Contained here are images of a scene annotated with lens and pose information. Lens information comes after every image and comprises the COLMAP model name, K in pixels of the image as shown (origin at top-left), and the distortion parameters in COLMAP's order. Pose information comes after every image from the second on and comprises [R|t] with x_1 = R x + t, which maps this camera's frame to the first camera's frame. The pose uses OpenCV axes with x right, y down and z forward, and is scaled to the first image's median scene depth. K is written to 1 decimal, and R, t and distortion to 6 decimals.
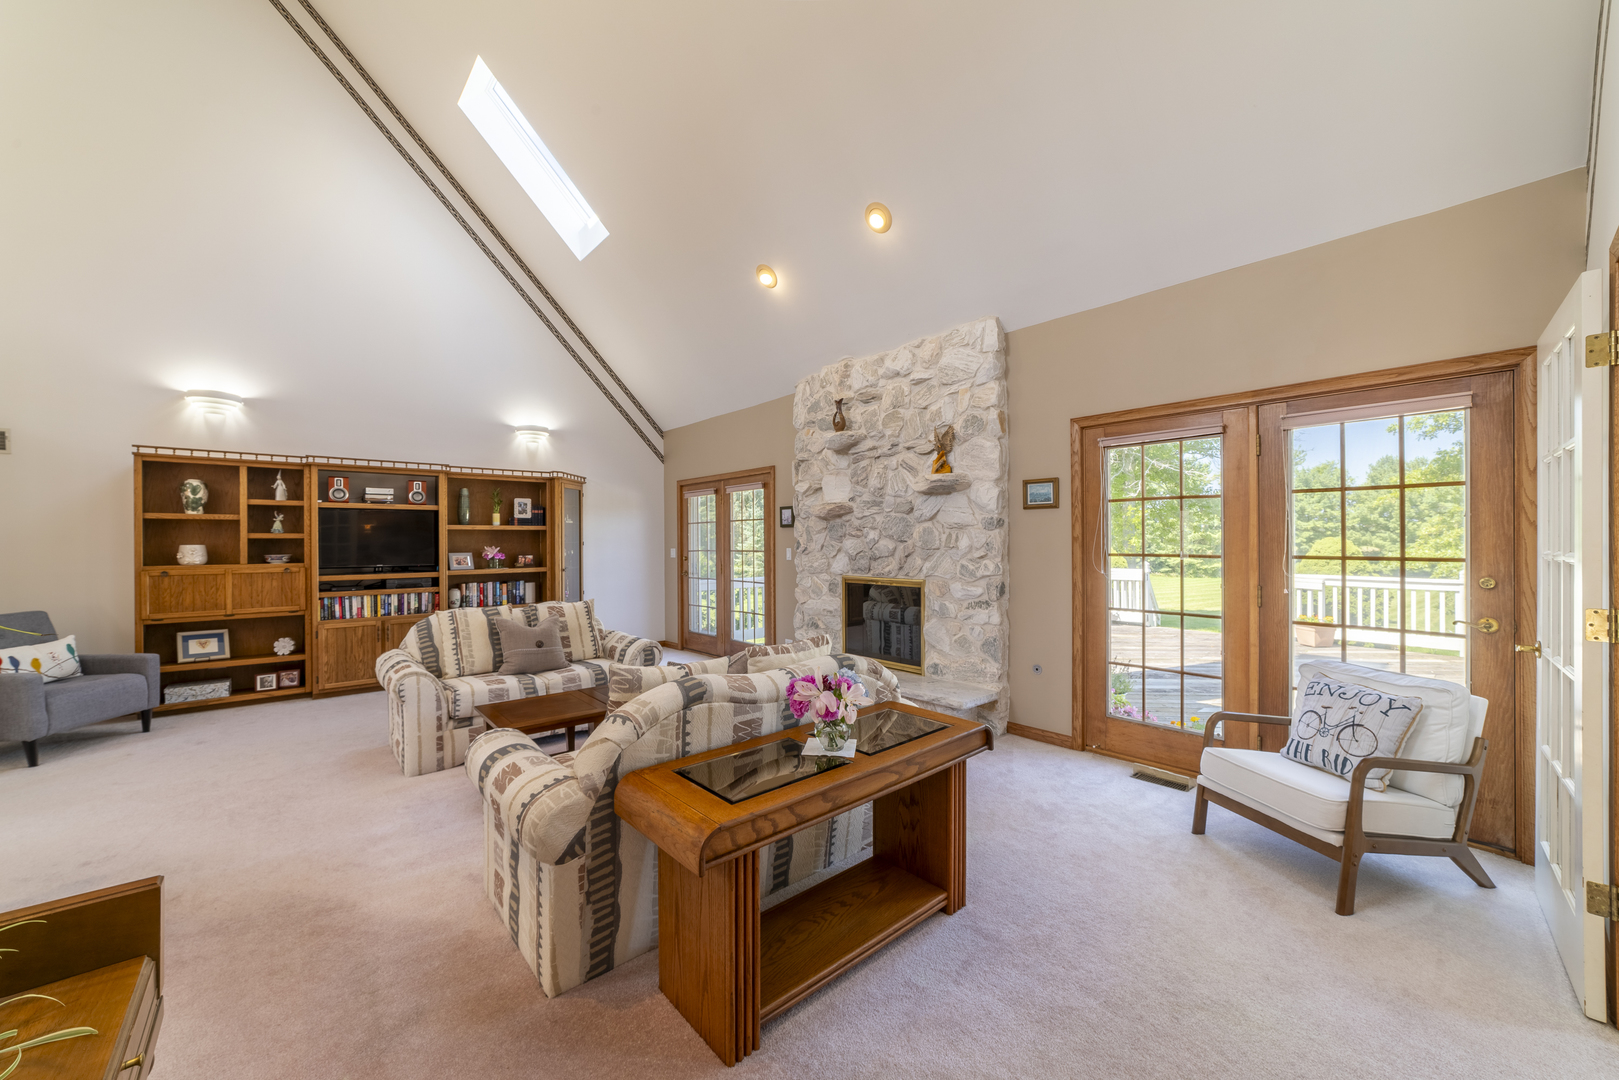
lens RADIAL K [[612.9, 0, 800.3], [0, 612.9, 542.8], [0, 0, 1]] dist [-0.009940, 0.003814]
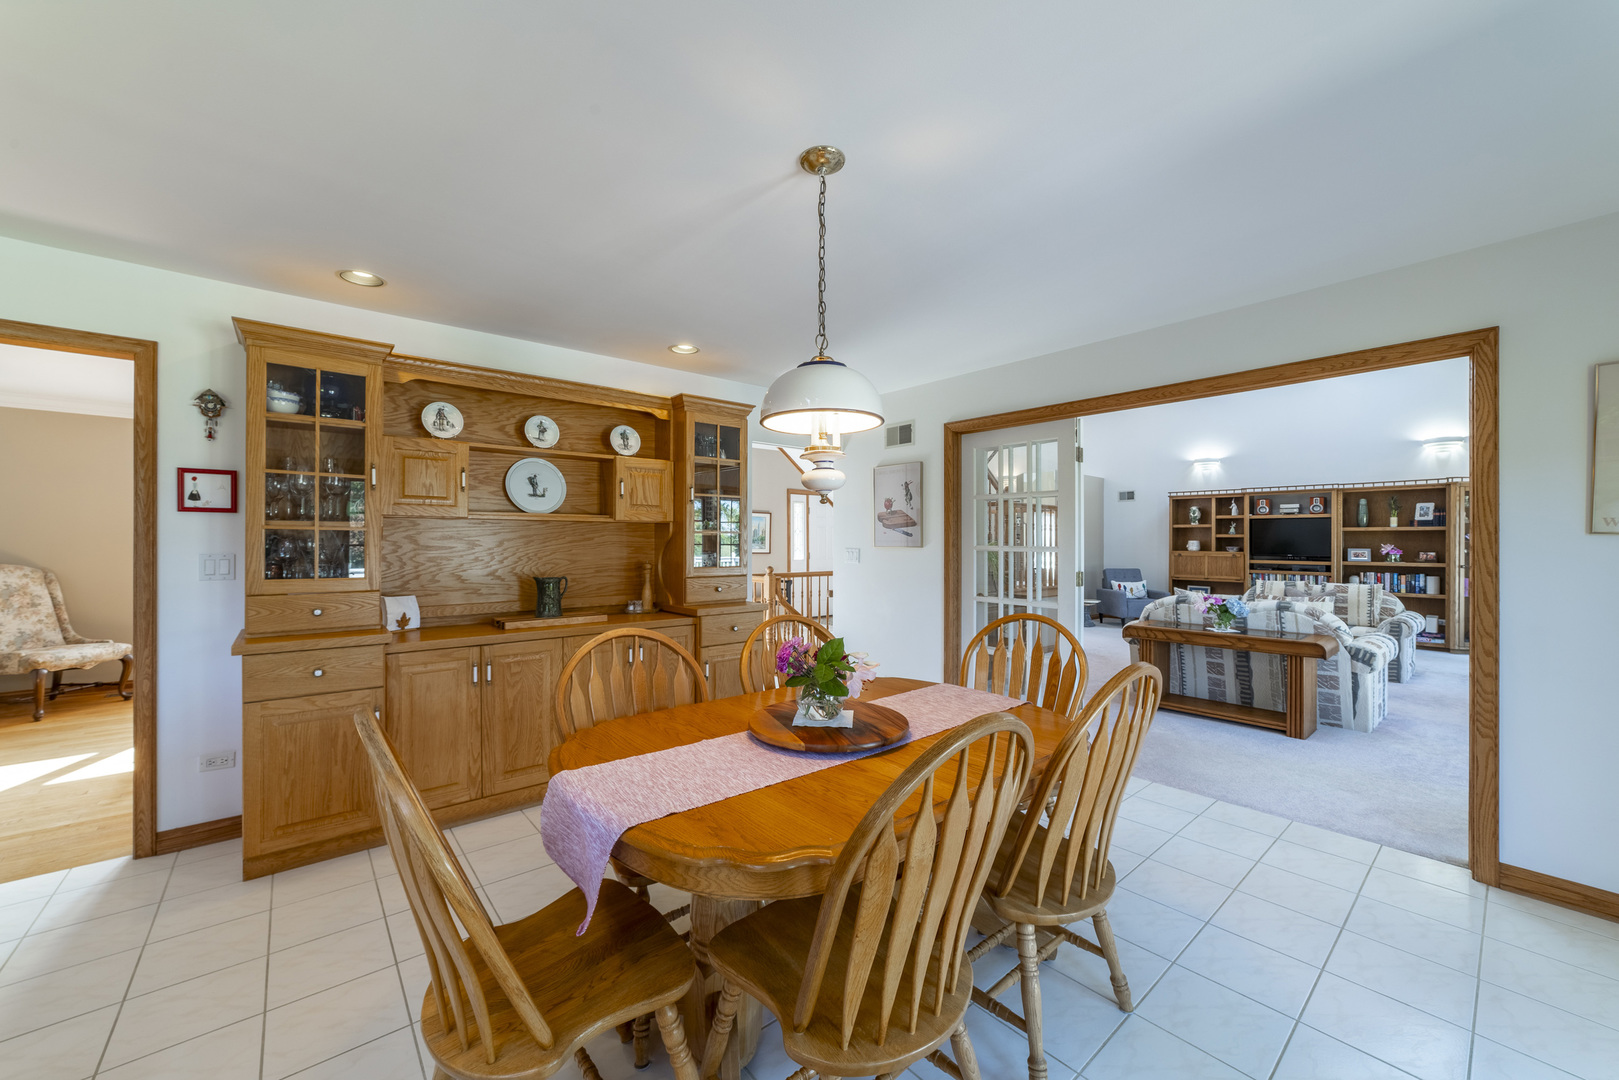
lens RADIAL K [[612.9, 0, 800.3], [0, 612.9, 539.8], [0, 0, 1]] dist [-0.009940, 0.003814]
pose [[-0.008685, 0.005903, -0.999945, 0.885232], [-0.007627, 0.999953, 0.005969, -0.001168], [0.999933, 0.007678, -0.008640, -0.213441]]
